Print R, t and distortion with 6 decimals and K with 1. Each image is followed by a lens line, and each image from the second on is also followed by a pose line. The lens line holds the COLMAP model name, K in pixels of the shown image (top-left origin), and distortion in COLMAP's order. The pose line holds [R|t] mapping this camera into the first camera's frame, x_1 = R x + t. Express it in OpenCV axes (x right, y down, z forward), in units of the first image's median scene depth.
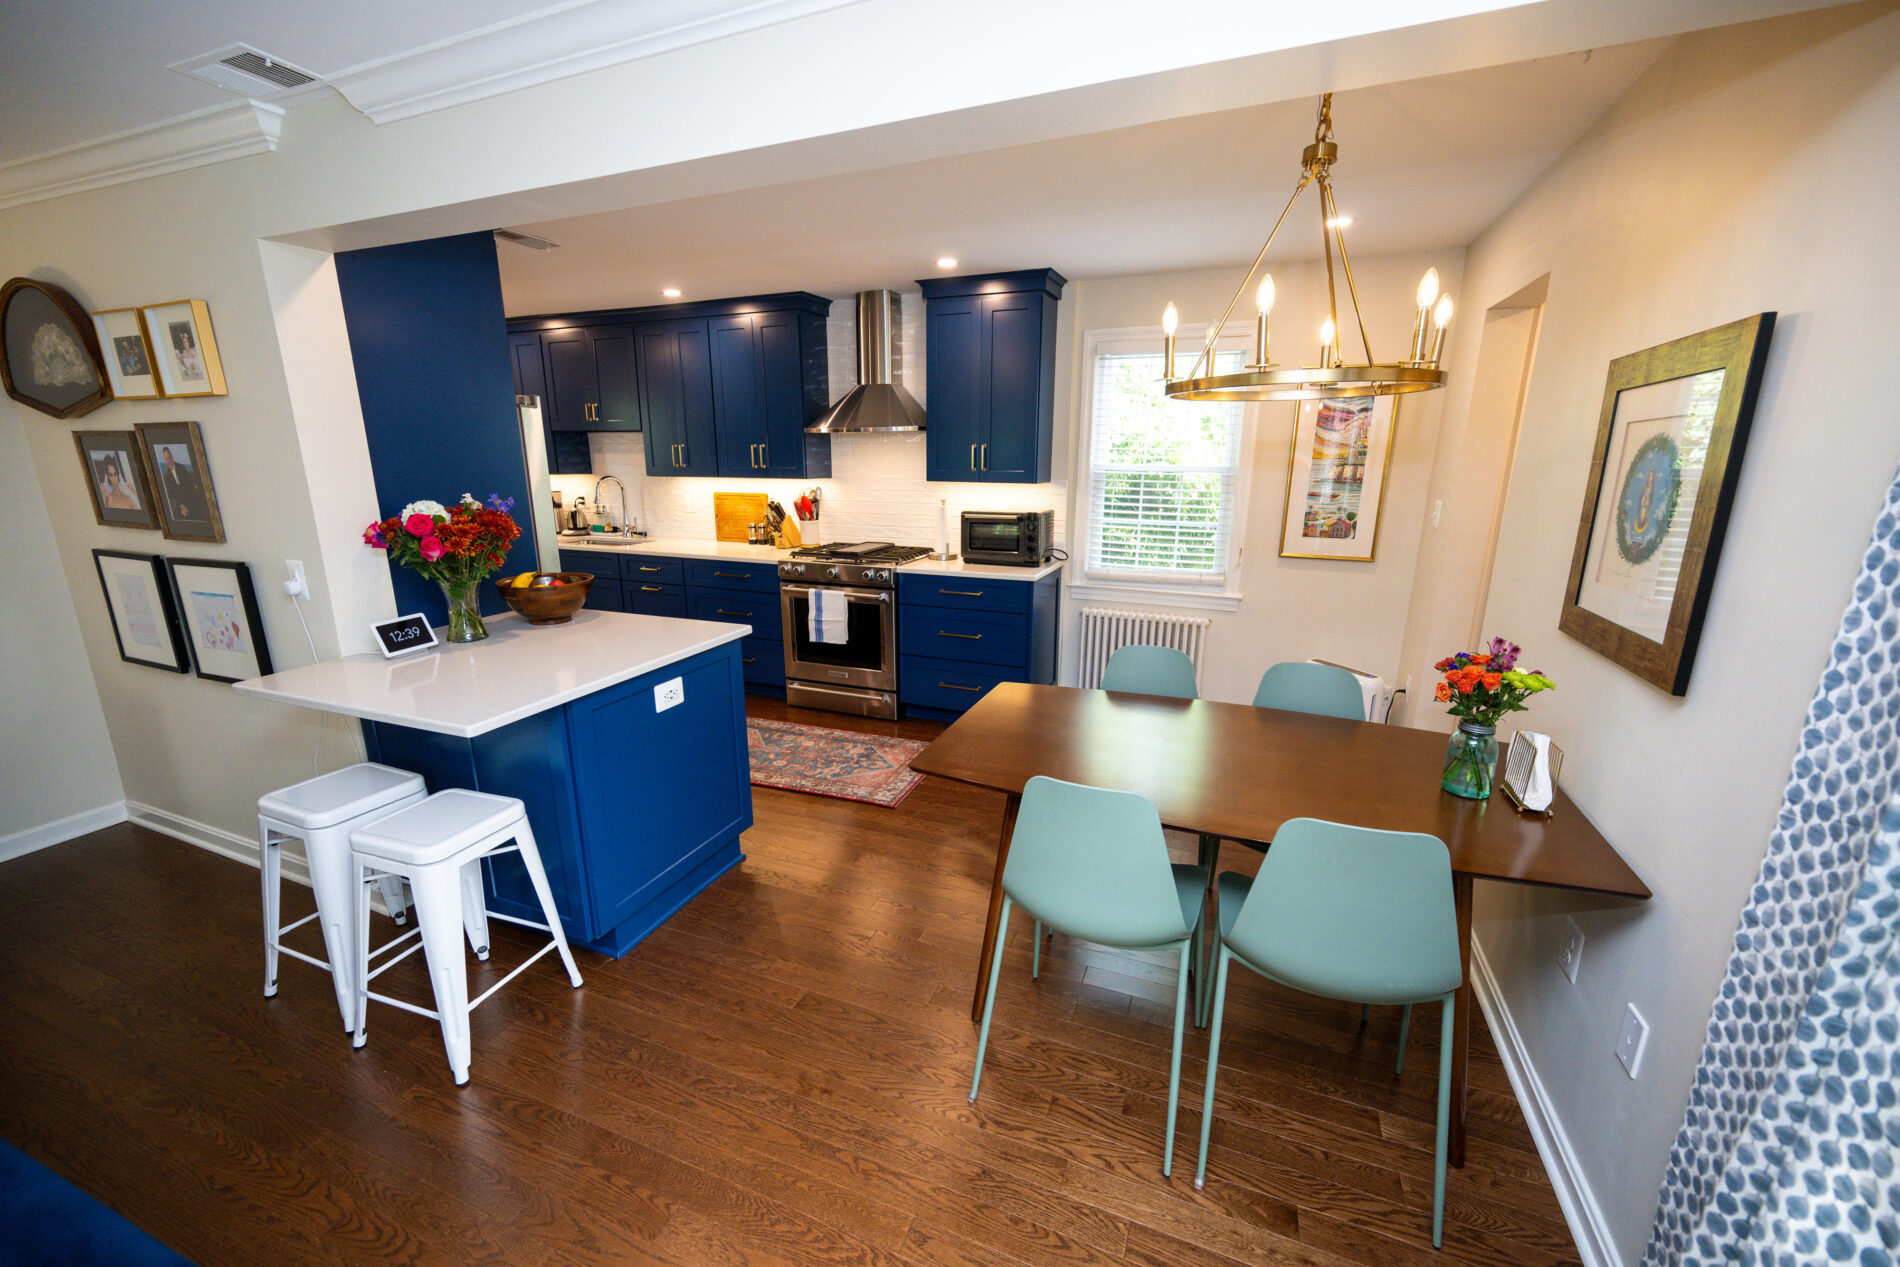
lens RADIAL K [[745.8, 0, 950.0], [0, 745.8, 633.5], [0, 0, 1]] dist [-0.000666, -0.000011]
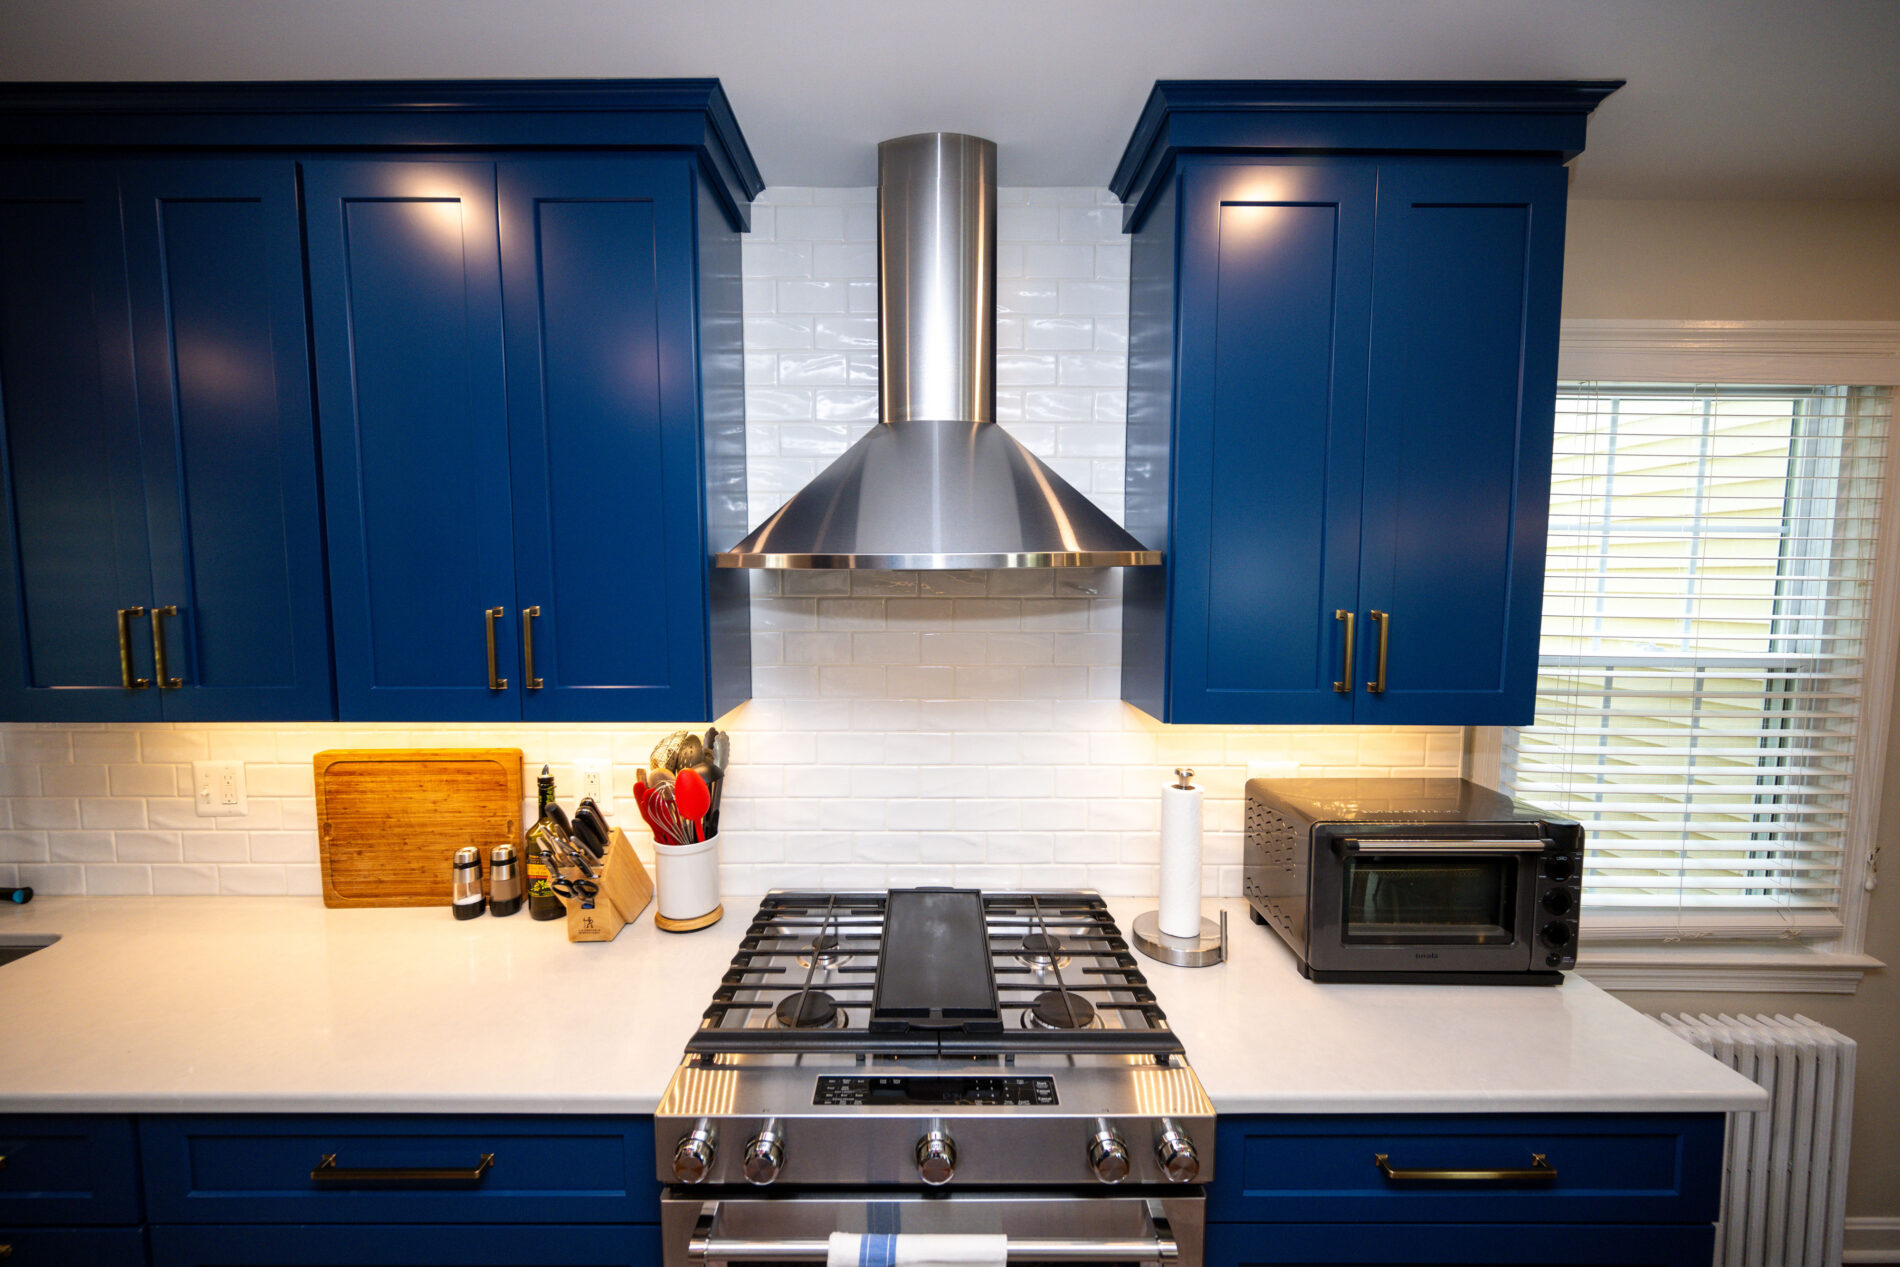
lens RADIAL K [[745.8, 0, 950.0], [0, 745.8, 633.5], [0, 0, 1]] dist [-0.000666, -0.000011]
pose [[0.921639, -0.027534, 0.387070, -0.232423], [0.088142, 0.986261, -0.139715, -0.206935], [-0.377905, 0.162884, 0.911404, 0.738006]]
